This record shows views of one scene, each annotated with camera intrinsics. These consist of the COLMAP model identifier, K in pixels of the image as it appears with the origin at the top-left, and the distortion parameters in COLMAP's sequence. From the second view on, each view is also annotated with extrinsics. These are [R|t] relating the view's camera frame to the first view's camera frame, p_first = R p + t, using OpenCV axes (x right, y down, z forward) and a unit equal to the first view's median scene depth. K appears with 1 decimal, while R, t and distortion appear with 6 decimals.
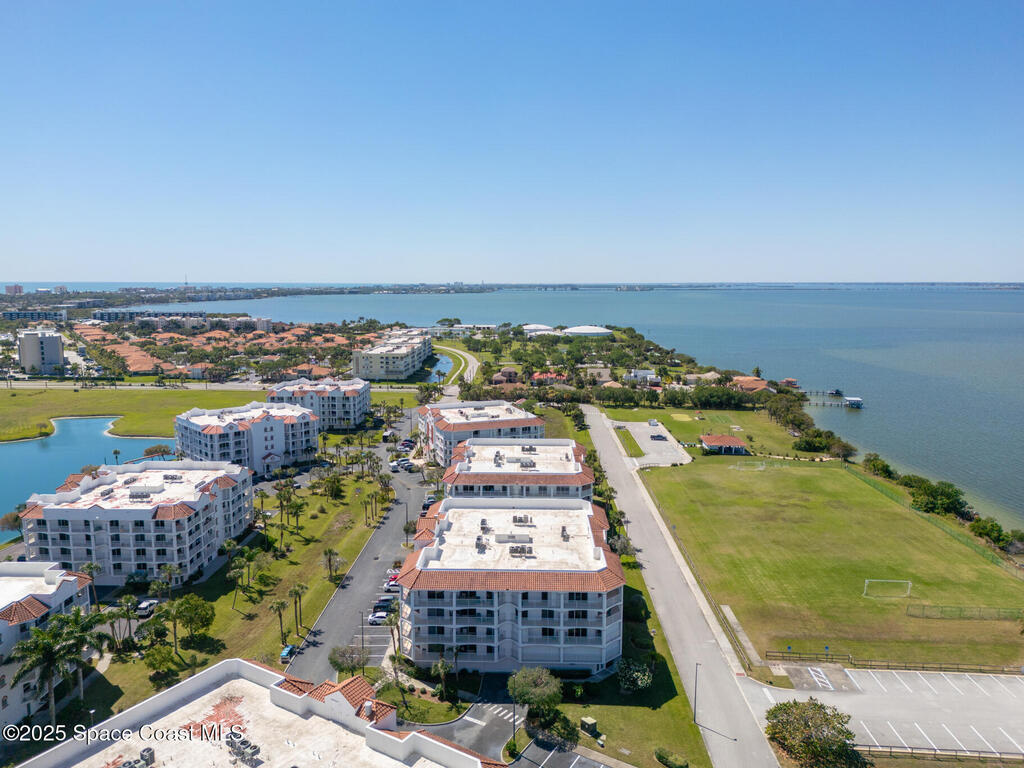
lens RADIAL K [[717.0, 0, 512.0], [0, 717.0, 384.0], [0, 0, 1]] dist [0.070536, -0.064749]
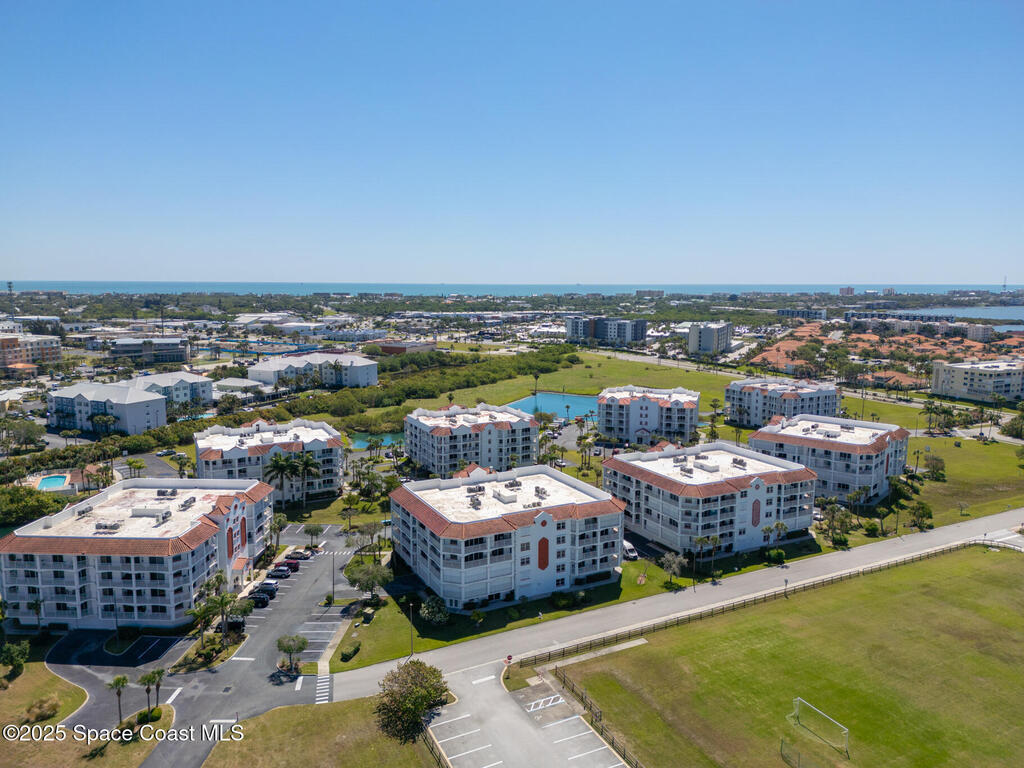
lens RADIAL K [[717.0, 0, 512.0], [0, 717.0, 384.0], [0, 0, 1]] dist [0.070536, -0.064749]
pose [[0.490468, 0.124694, -0.862492, 0.651740], [-0.127705, 0.989310, 0.070407, -0.035615], [0.862051, 0.075612, 0.501149, 0.263053]]
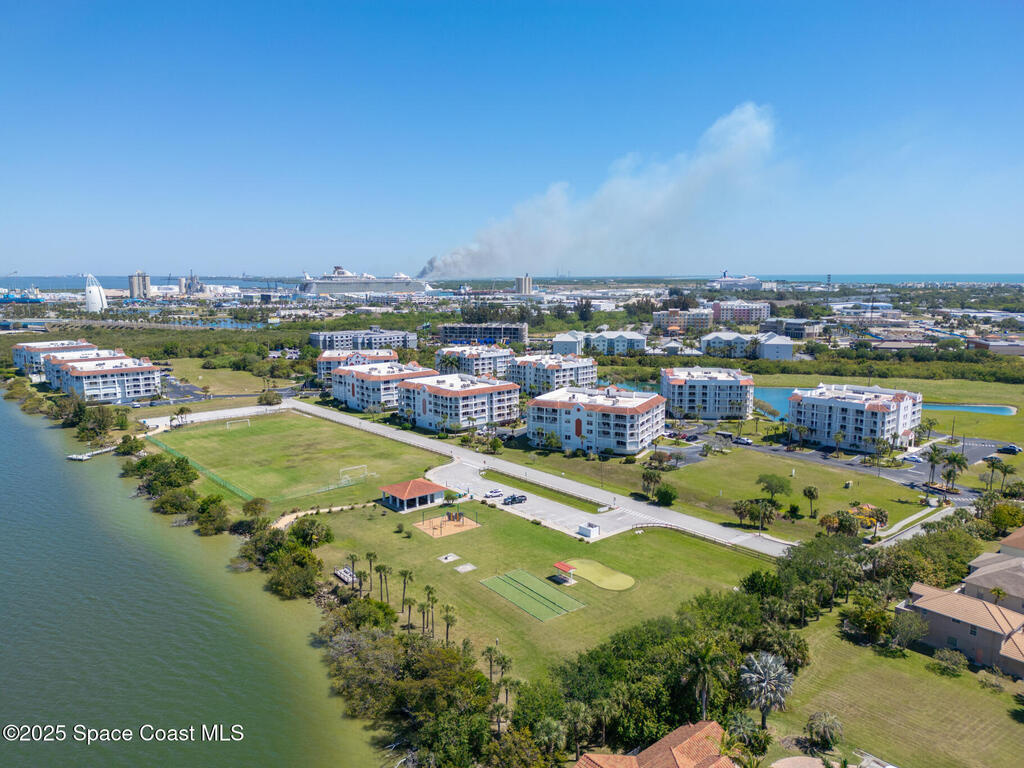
lens RADIAL K [[706.6, 0, 512.0], [0, 706.6, 384.0], [0, 0, 1]] dist [0.090788, -0.000209]
pose [[-0.726825, 0.107082, -0.678424, 0.908451], [-0.094748, 0.962695, 0.253459, -0.279238], [0.680256, 0.248499, -0.689565, 1.995194]]
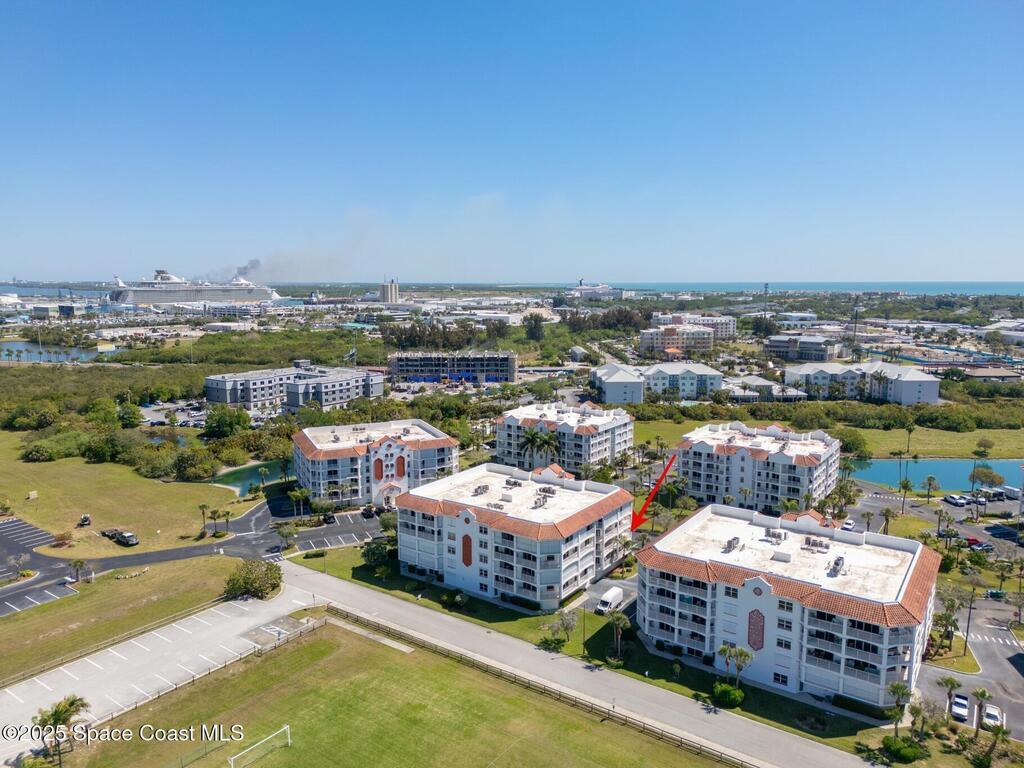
lens RADIAL K [[717.0, 0, 512.0], [0, 717.0, 384.0], [0, 0, 1]] dist [0.070536, -0.064749]
pose [[-0.543165, 0.119605, -0.831063, 0.627802], [-0.119488, 0.968717, 0.217510, -0.144446], [0.831080, 0.217446, -0.511882, 1.015328]]
